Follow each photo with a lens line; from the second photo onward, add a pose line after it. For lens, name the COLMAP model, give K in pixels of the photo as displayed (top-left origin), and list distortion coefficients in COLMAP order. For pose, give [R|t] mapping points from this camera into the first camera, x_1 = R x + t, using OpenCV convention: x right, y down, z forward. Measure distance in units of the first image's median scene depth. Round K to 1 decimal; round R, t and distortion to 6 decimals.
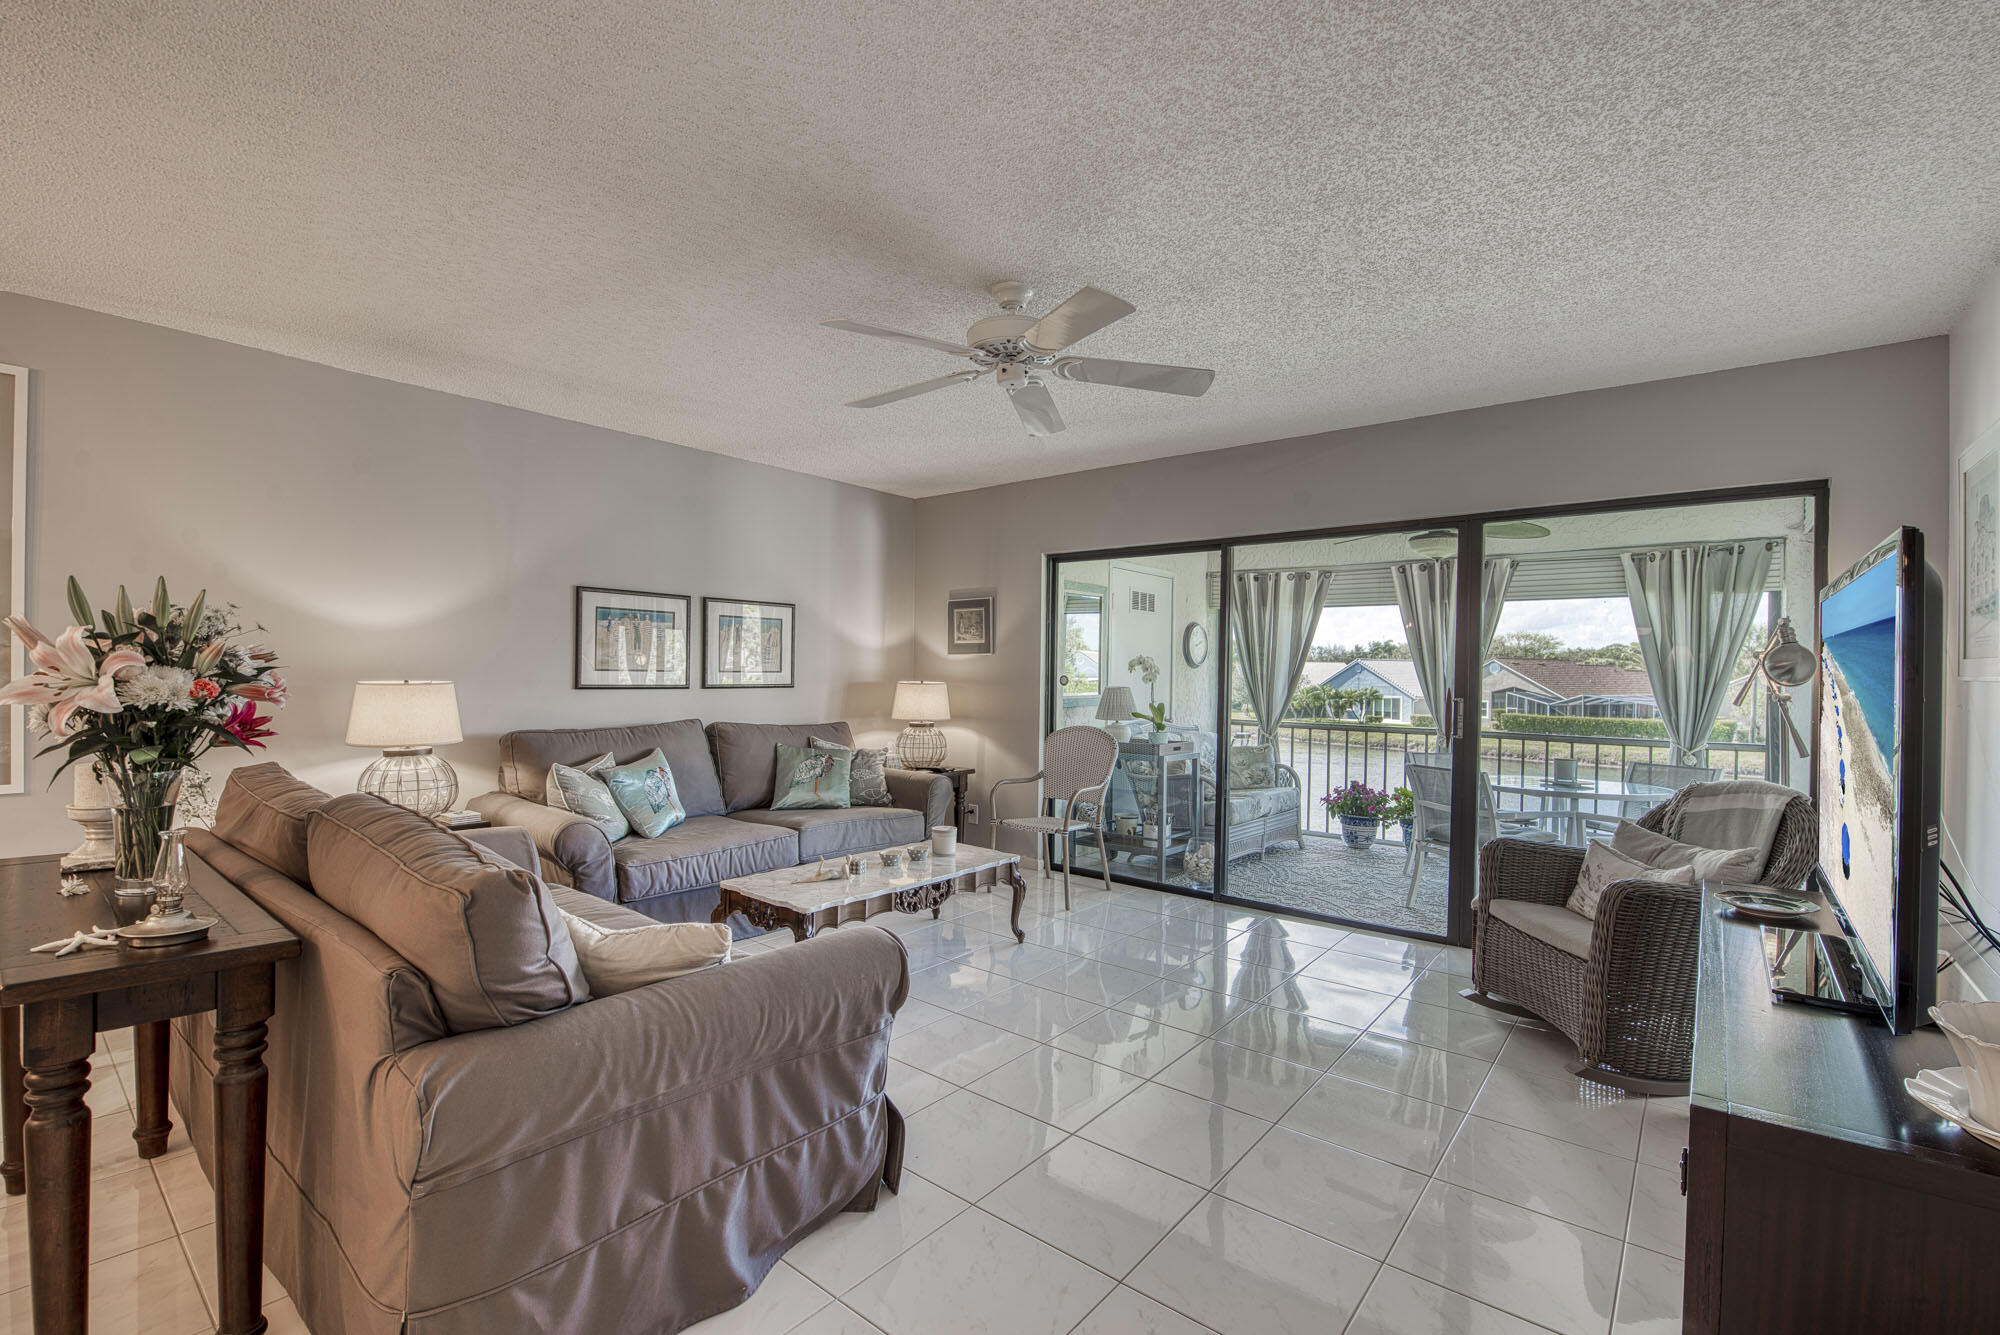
lens RADIAL K [[863.1, 0, 1021.5], [0, 863.1, 679.9], [0, 0, 1]] dist [-0.002292, -0.009810]
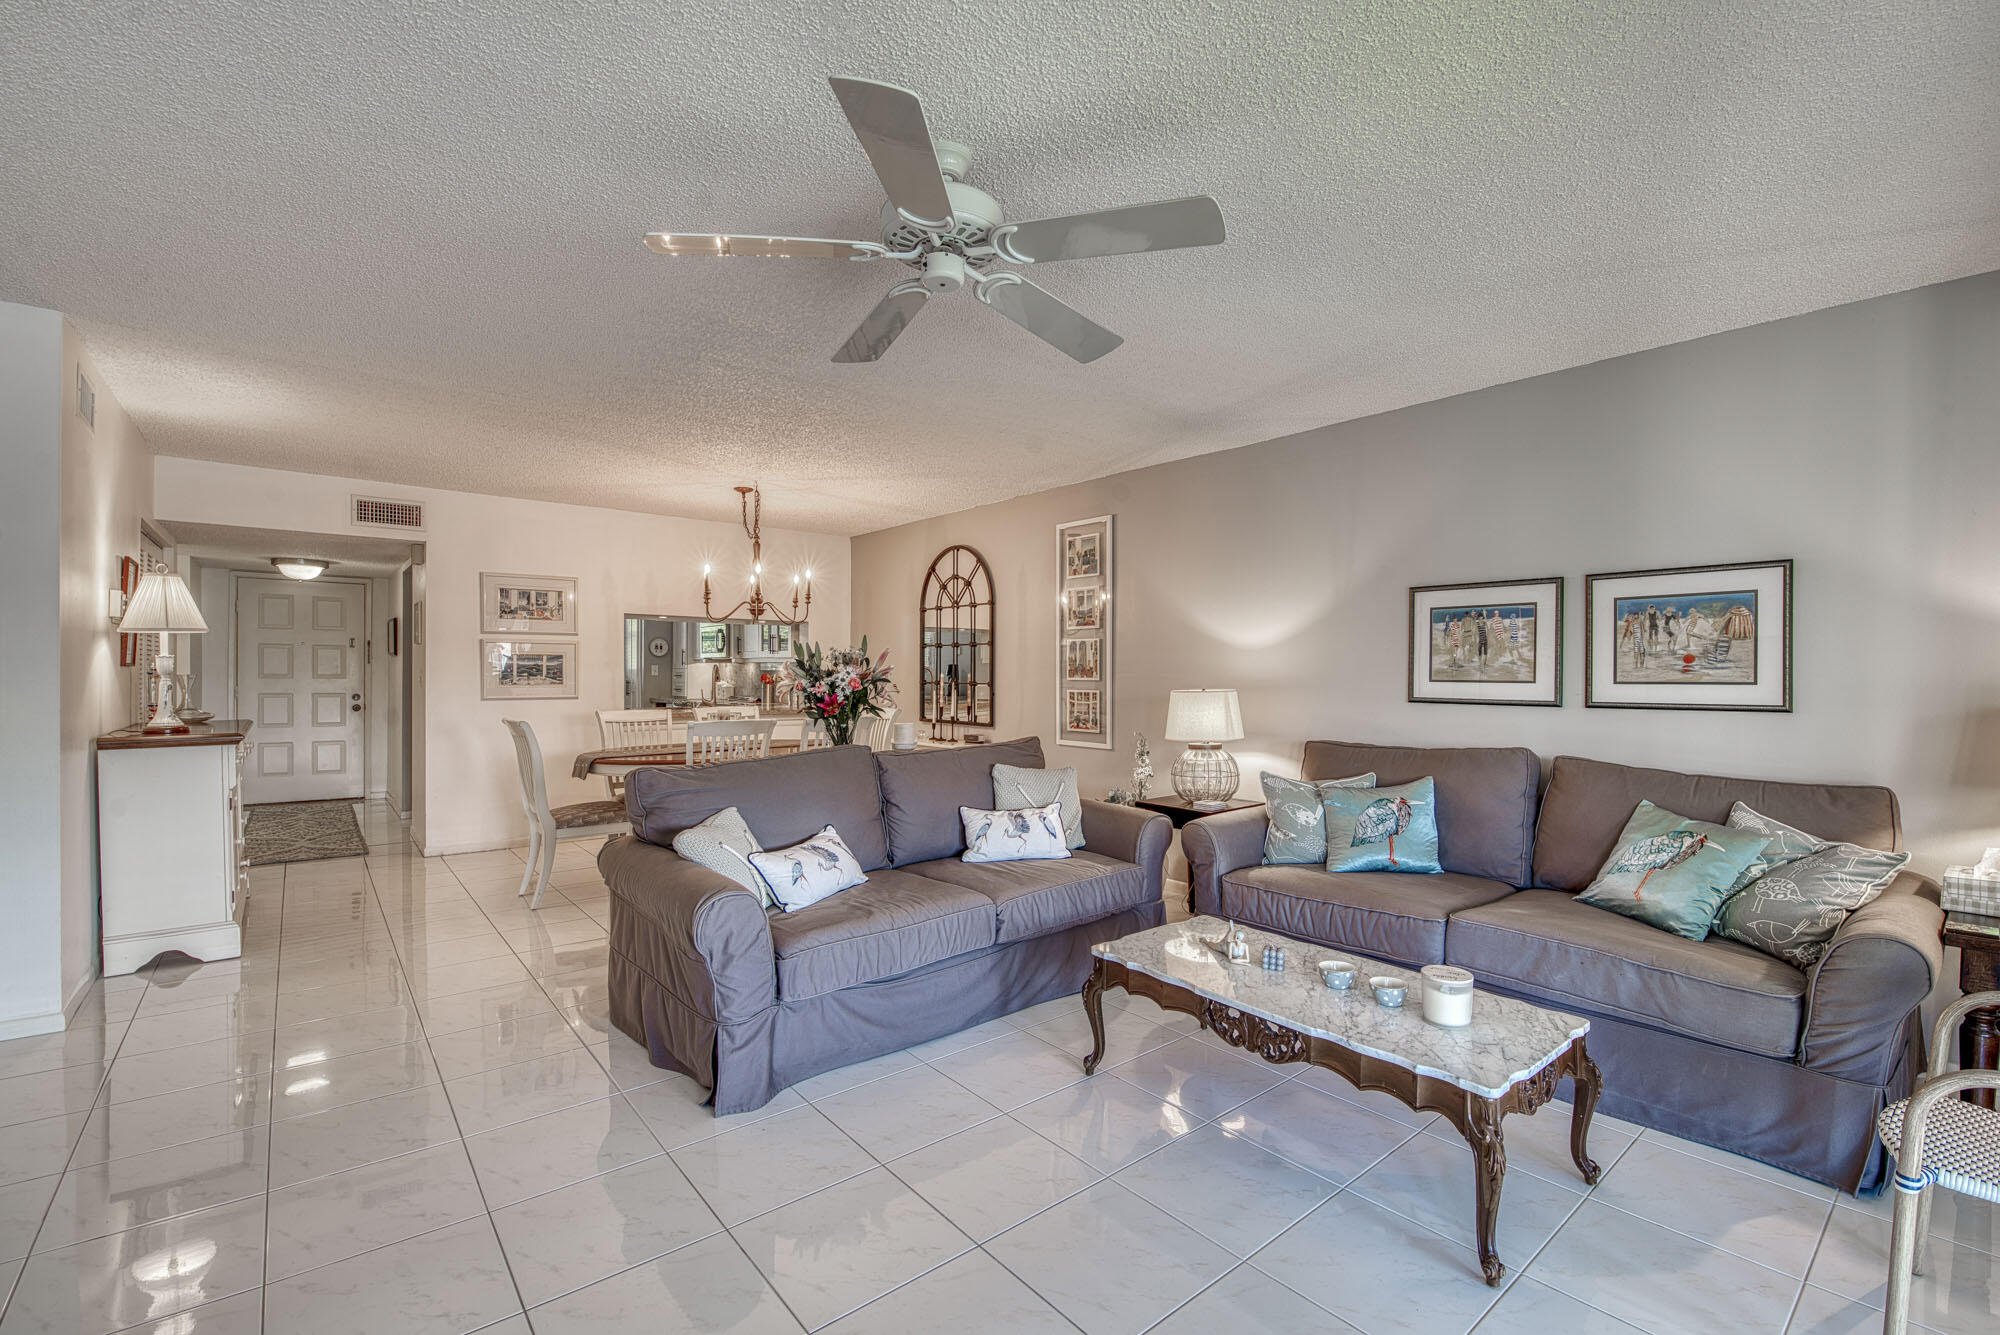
lens RADIAL K [[863.1, 0, 1021.5], [0, 863.1, 679.9], [0, 0, 1]] dist [-0.002292, -0.009810]
pose [[-0.197544, -0.008203, -0.980260, 1.135495], [-0.017190, 0.999840, -0.004902, -0.002446], [0.980143, 0.015882, -0.197654, 1.971737]]
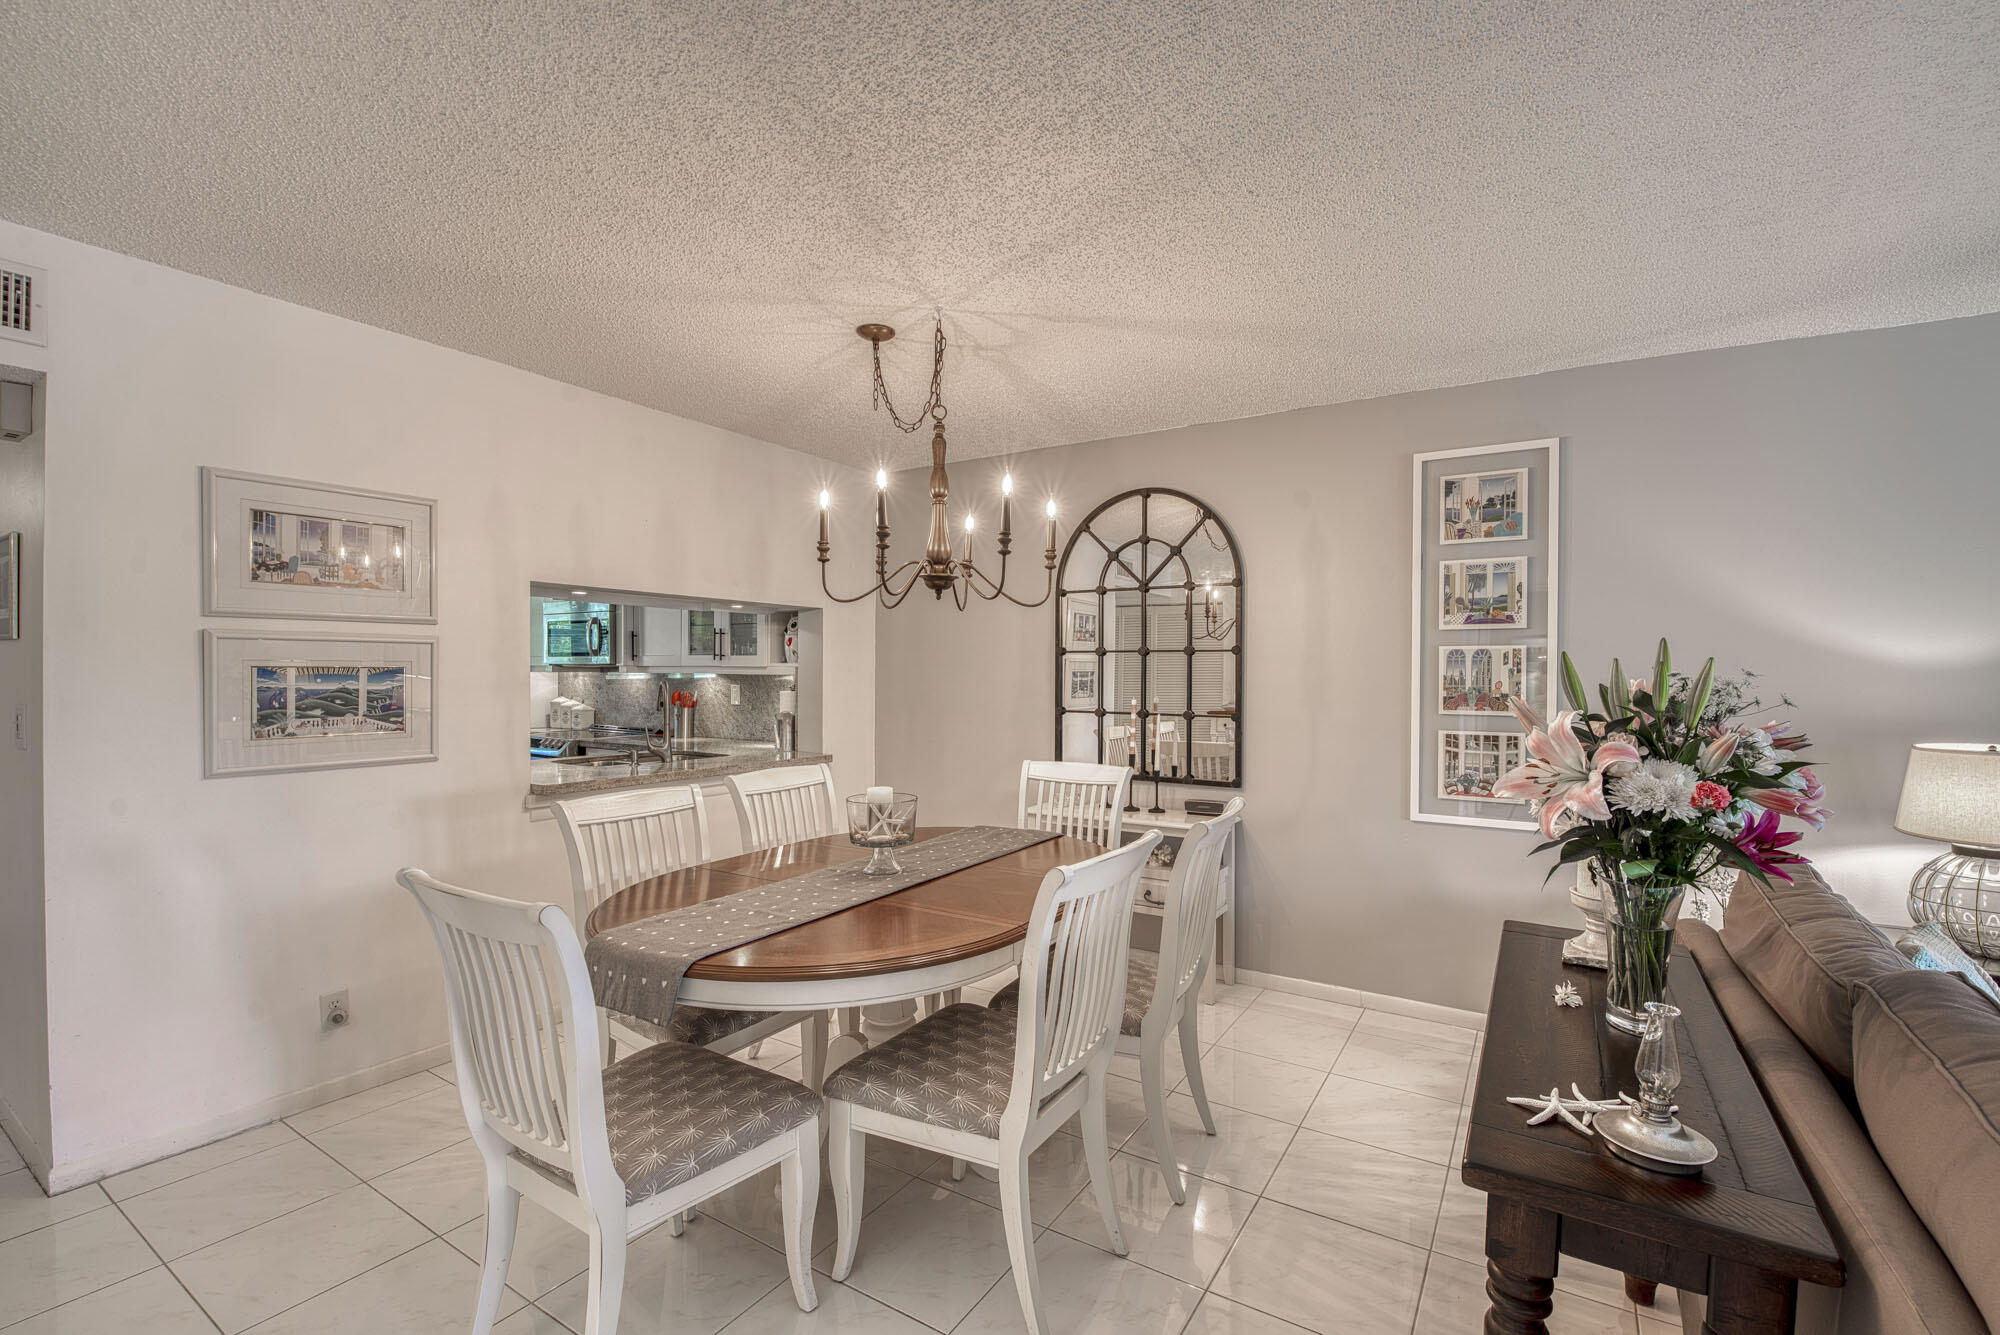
lens RADIAL K [[863.1, 0, 1021.5], [0, 863.1, 679.9], [0, 0, 1]] dist [-0.002292, -0.009810]
pose [[0.120336, -0.004451, -0.992723, -0.284220], [-0.013122, 0.999895, -0.006074, -0.073663], [0.992646, 0.013758, 0.120265, 0.310728]]
